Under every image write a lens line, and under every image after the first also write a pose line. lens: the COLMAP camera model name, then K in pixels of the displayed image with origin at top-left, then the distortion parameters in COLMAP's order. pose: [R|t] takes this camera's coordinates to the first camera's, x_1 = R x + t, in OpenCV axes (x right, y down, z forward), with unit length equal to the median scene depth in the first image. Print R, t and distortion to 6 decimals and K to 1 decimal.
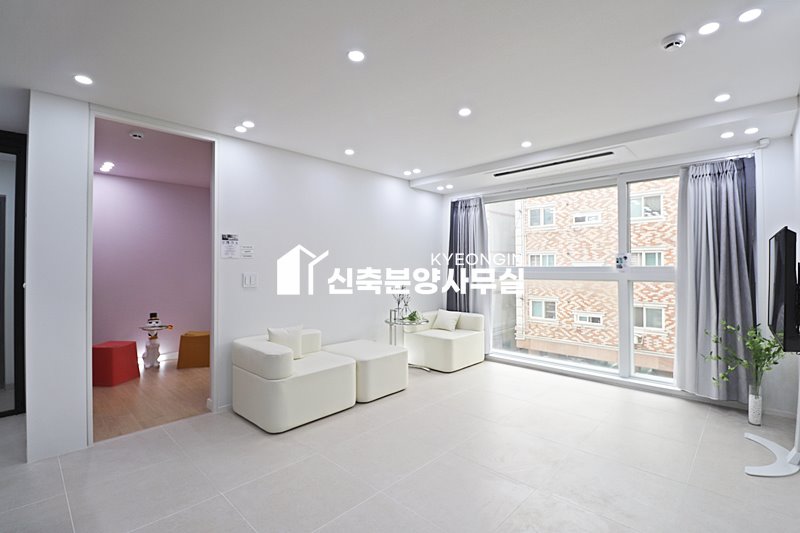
lens RADIAL K [[372.9, 0, 403.2], [0, 372.9, 260.3], [0, 0, 1]] dist [-0.001303, -0.010816]
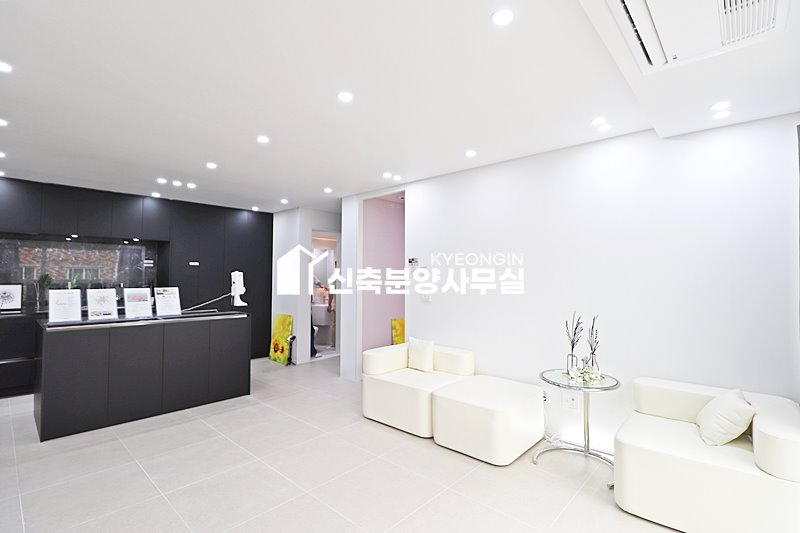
lens RADIAL K [[372.9, 0, 403.2], [0, 372.9, 260.3], [0, 0, 1]] dist [-0.001303, -0.010816]
pose [[0.026320, -0.047268, -0.998535, 1.003462], [0.006805, 0.998867, -0.047104, -0.002708], [0.999630, -0.005555, 0.026611, 1.161147]]
